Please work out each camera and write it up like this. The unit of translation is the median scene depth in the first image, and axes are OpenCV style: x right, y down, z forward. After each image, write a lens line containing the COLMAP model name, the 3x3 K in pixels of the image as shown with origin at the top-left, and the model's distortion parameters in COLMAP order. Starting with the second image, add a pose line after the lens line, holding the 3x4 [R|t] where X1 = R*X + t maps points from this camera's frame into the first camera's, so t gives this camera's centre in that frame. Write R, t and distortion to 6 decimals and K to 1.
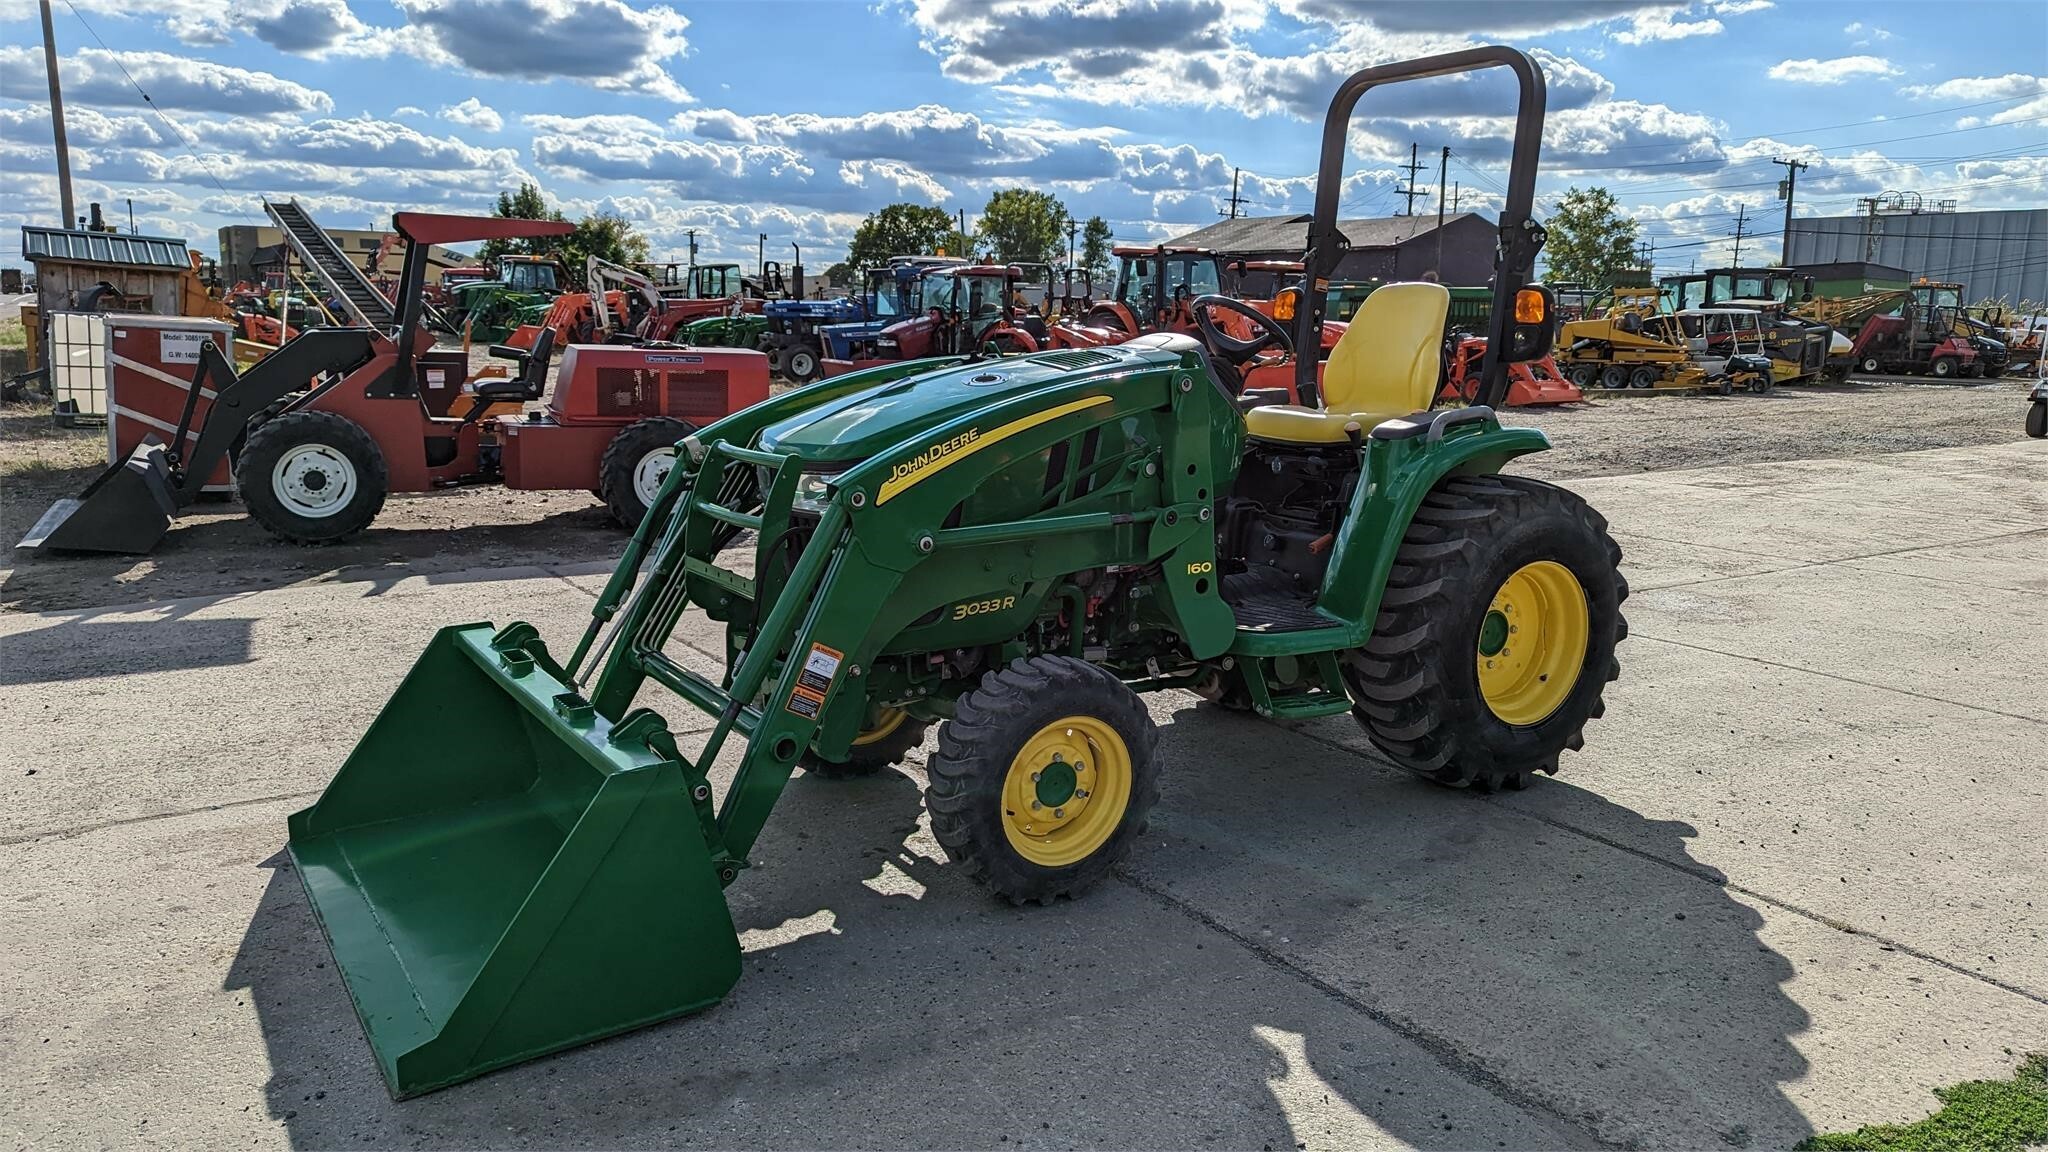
lens RADIAL K [[1449.4, 0, 1009.6], [0, 1449.4, 587.8], [0, 0, 1]] dist [0.062184, -0.060379]
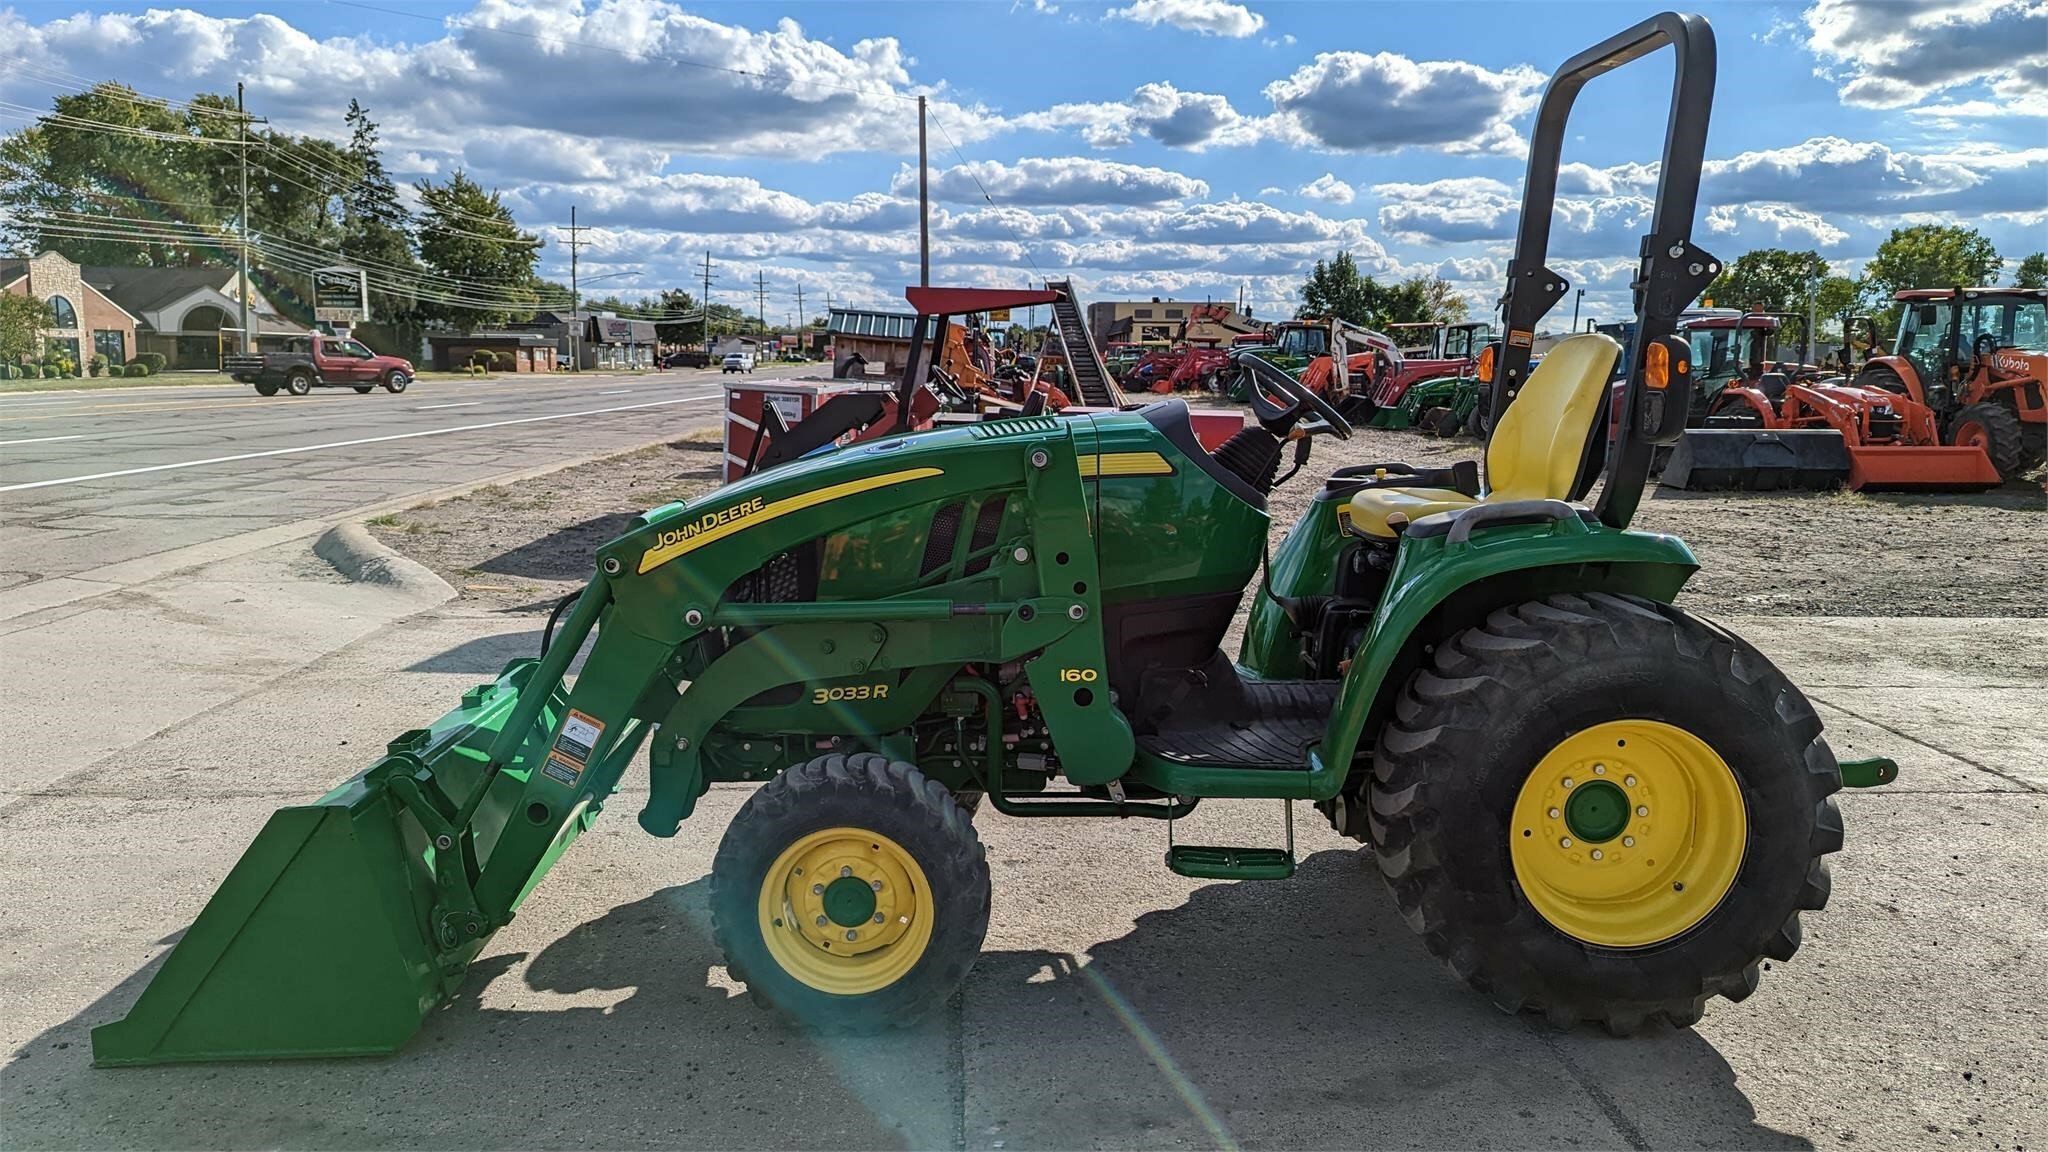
lens RADIAL K [[1449.4, 0, 1016.0], [0, 1449.4, 581.2], [0, 0, 1]] dist [0.062184, -0.060379]
pose [[0.853362, 0.070989, -0.516463, 0.074435], [-0.094213, 0.995374, -0.018853, -0.006907], [0.512735, 0.064746, 0.856102, 0.036498]]
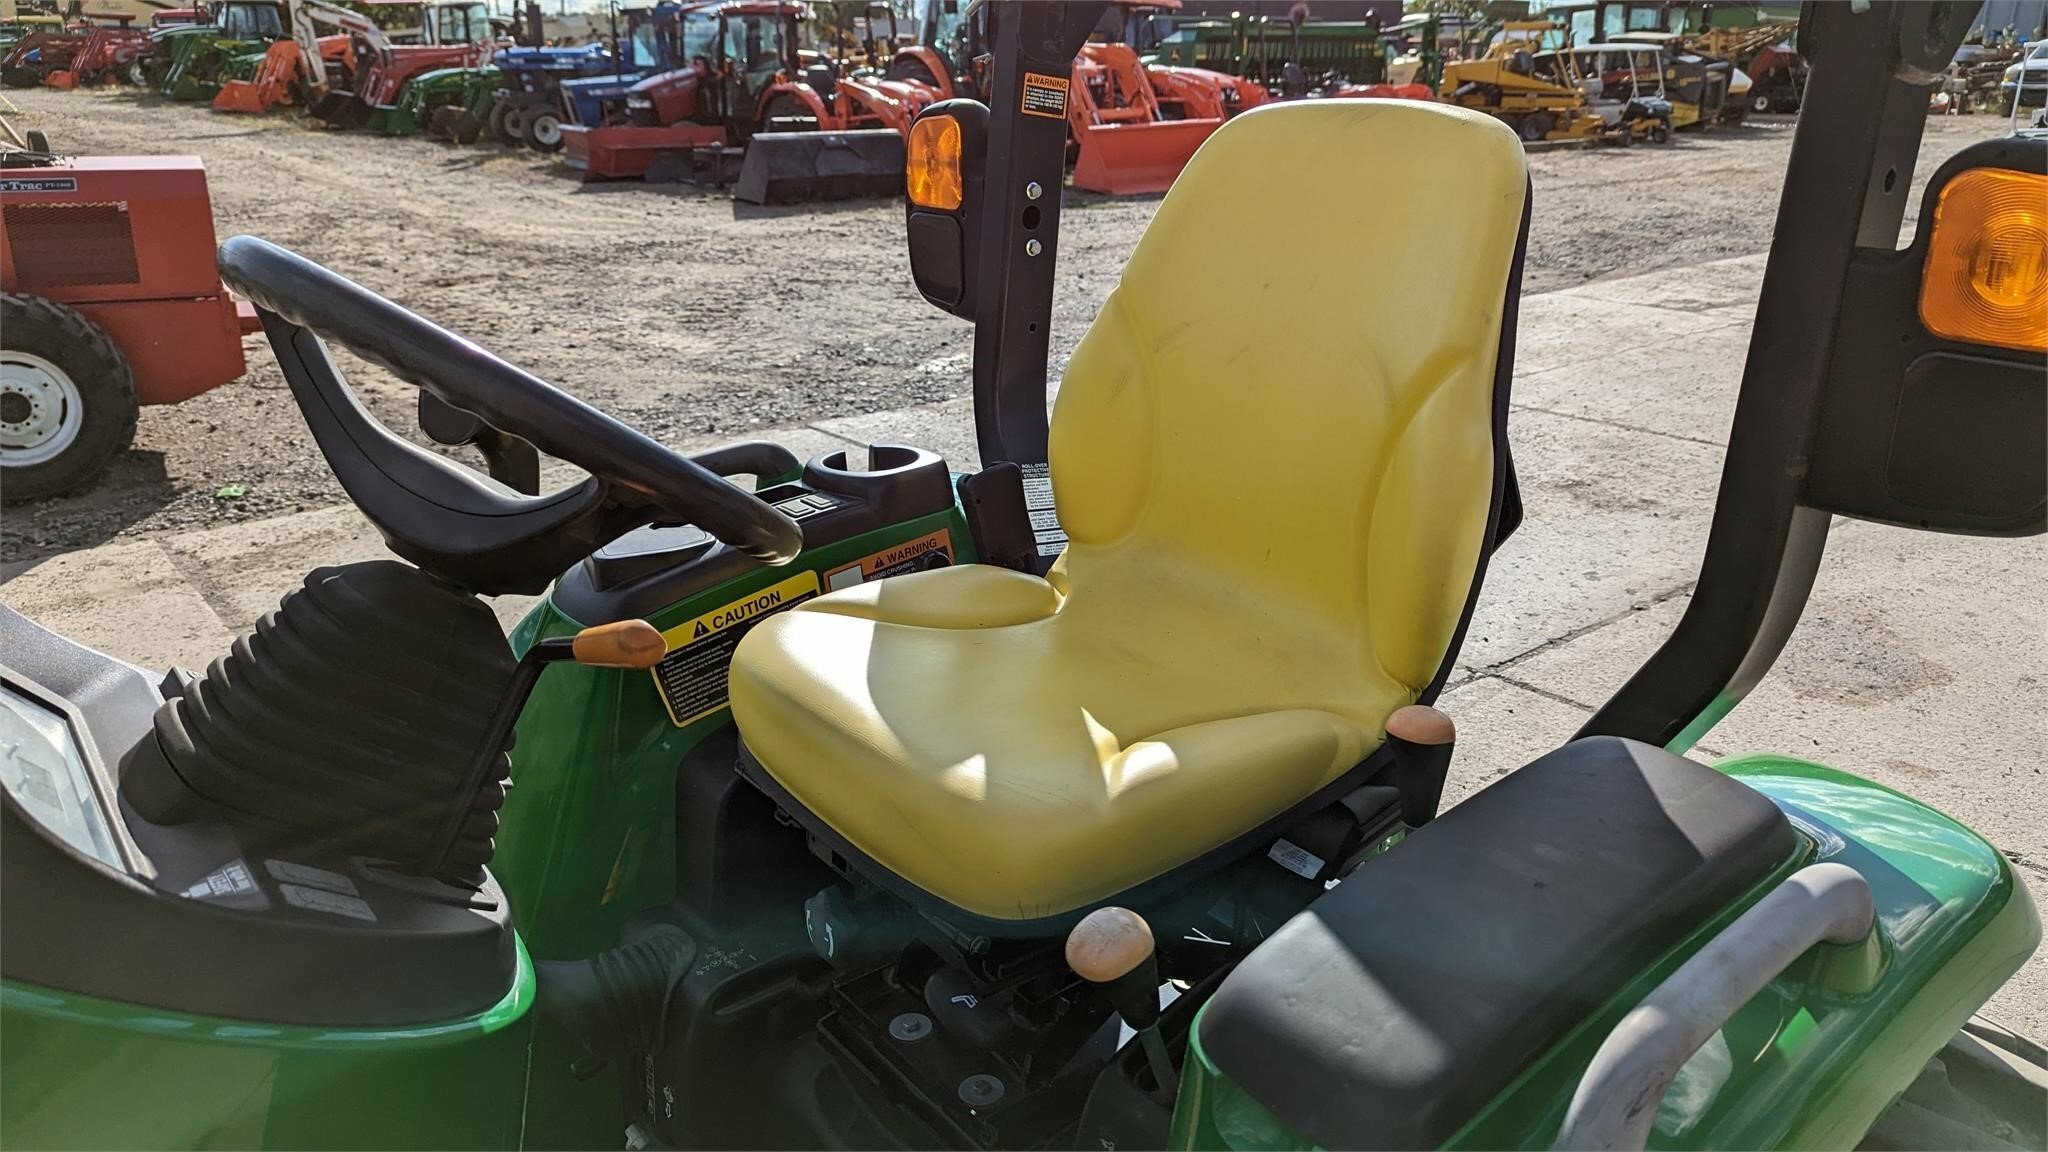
lens RADIAL K [[1449.4, 0, 1027.5], [0, 1449.4, 553.4], [0, 0, 1]] dist [0.062184, -0.060379]
pose [[0.994193, -0.047865, 0.096379, 0.033425], [0.033441, 0.988710, 0.146065, -0.029900], [-0.102282, -0.141994, 0.984569, 0.131423]]
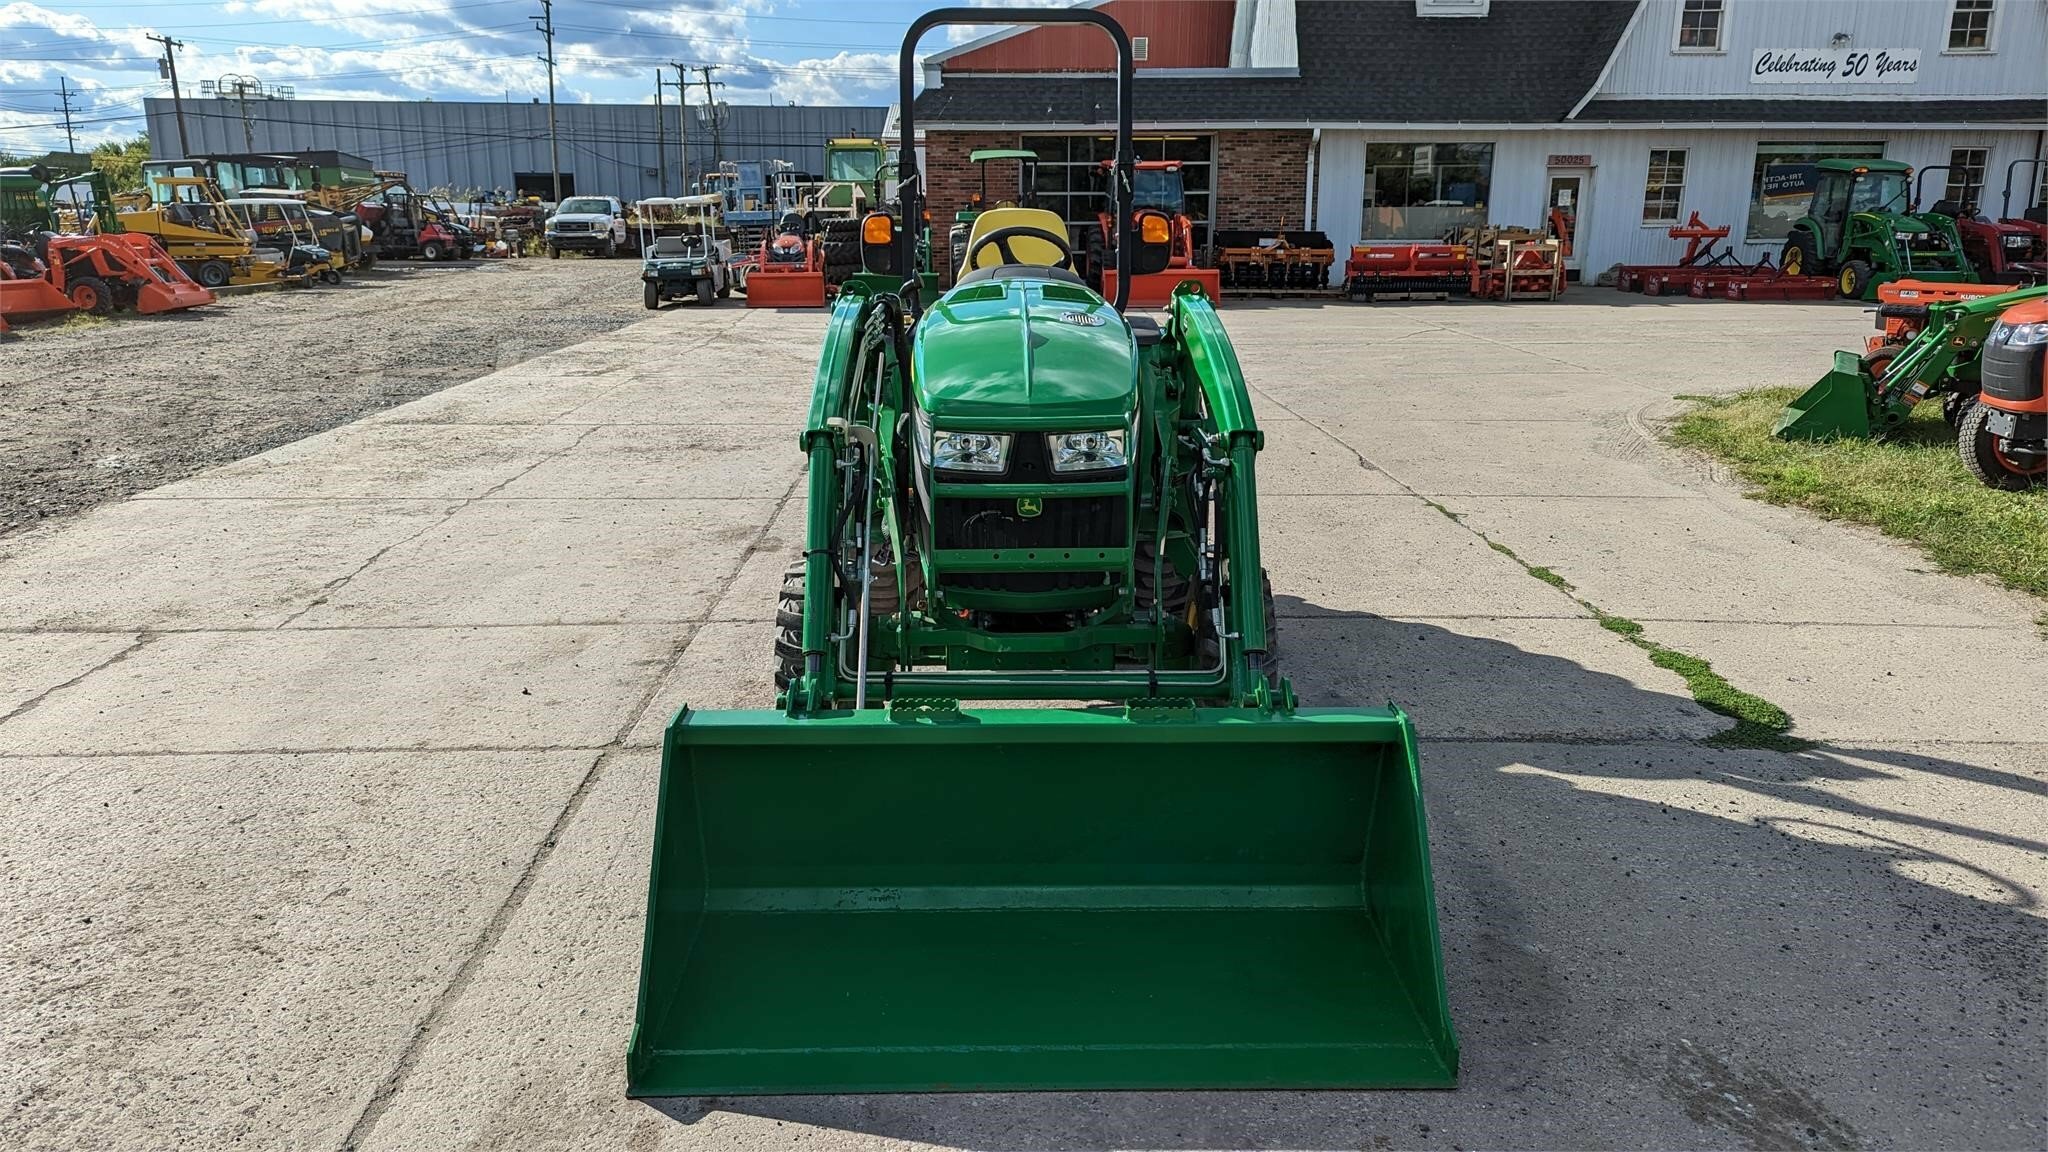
lens RADIAL K [[1449.4, 0, 1027.4], [0, 1449.4, 584.3], [0, 0, 1]] dist [0.062184, -0.060379]
pose [[0.511946, -0.229739, 0.827727, -0.128973], [0.168122, 0.971736, 0.165726, -0.019317], [-0.842405, 0.054316, 0.536100, 0.069016]]
